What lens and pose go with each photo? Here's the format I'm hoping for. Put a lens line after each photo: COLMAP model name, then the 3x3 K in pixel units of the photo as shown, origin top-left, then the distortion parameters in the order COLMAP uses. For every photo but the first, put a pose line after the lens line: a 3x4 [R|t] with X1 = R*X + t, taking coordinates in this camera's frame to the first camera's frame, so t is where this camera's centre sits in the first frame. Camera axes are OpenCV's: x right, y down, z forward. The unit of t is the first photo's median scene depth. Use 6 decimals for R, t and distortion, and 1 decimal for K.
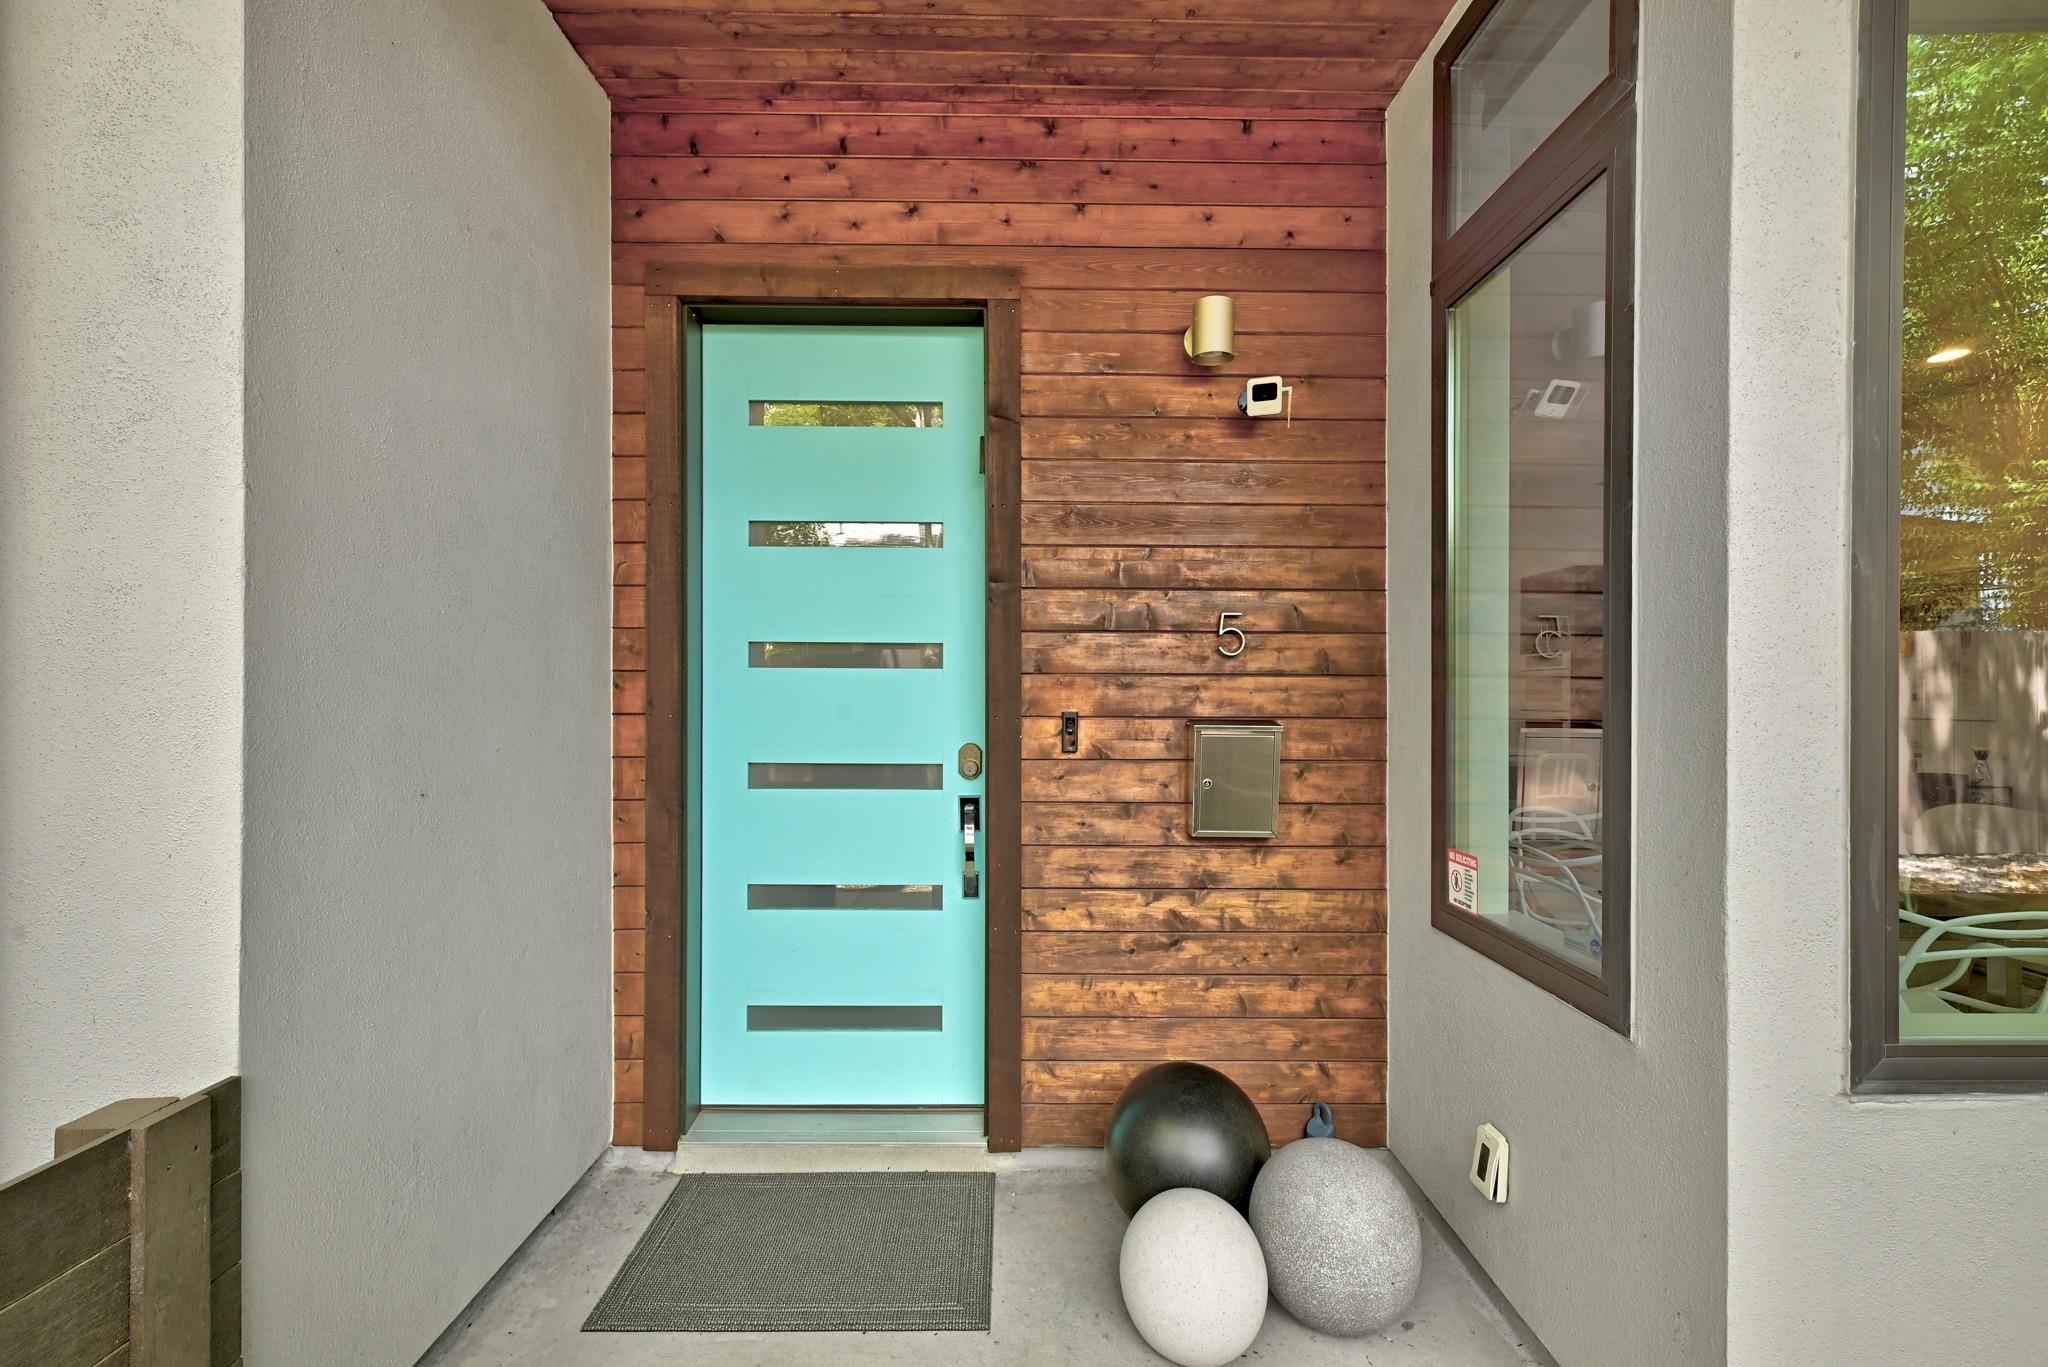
lens RADIAL K [[860.8, 0, 1018.4], [0, 860.8, 680.5], [0, 0, 1]] dist [-0.004496, 0.000211]
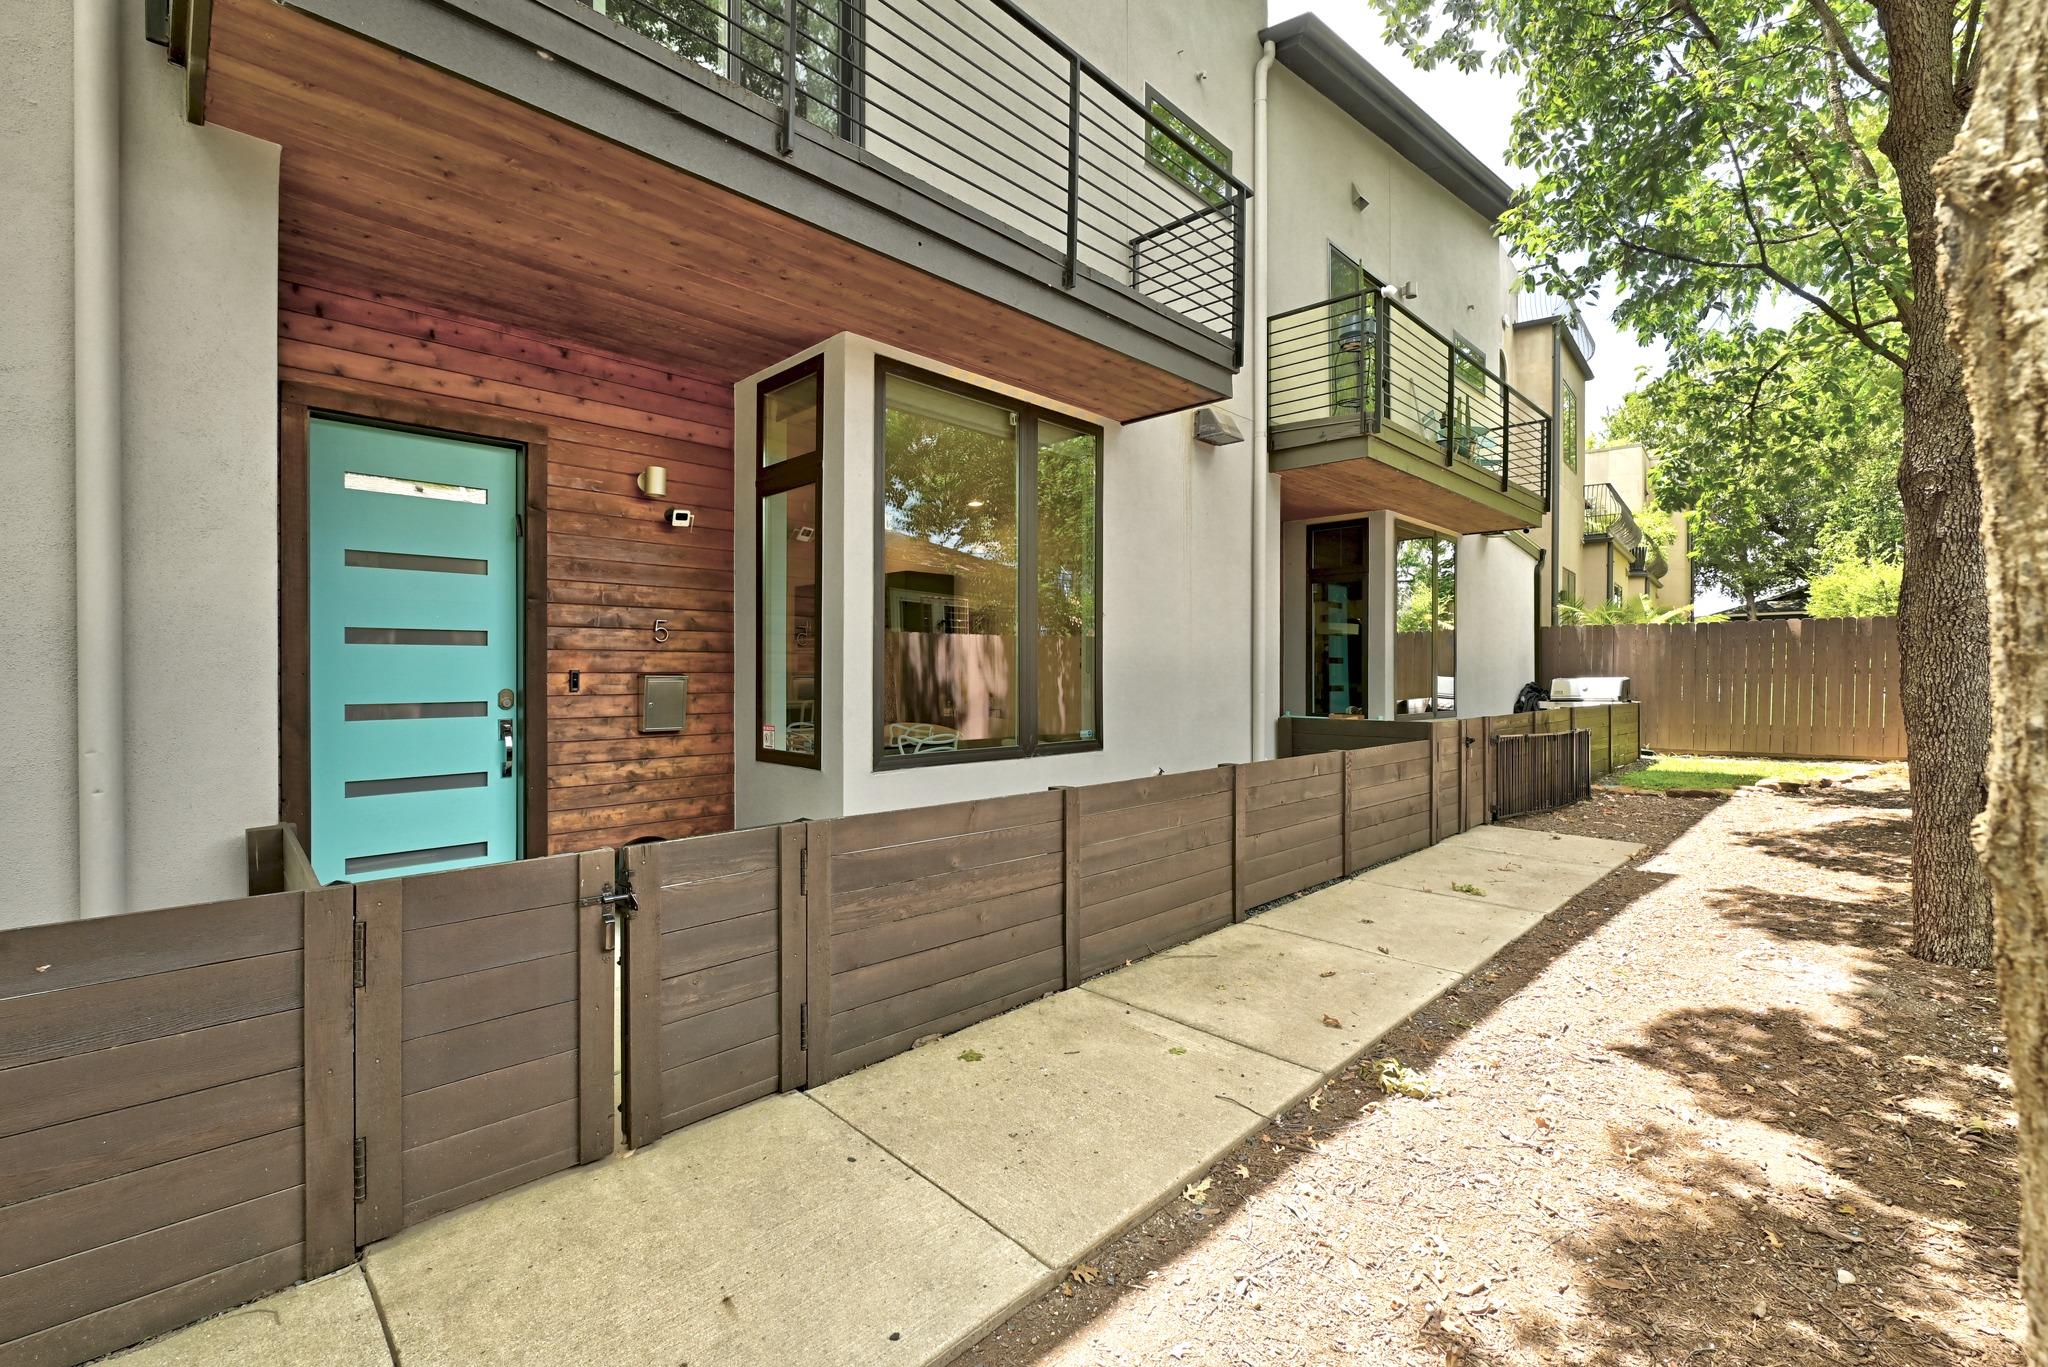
lens RADIAL K [[860.8, 0, 1018.6], [0, 860.8, 669.3], [0, 0, 1]] dist [-0.004496, 0.000211]
pose [[0.712114, -0.003286, 0.702056, -0.565141], [-0.007063, 0.999905, 0.011845, 0.006088], [-0.702028, -0.013393, 0.712023, -1.009882]]
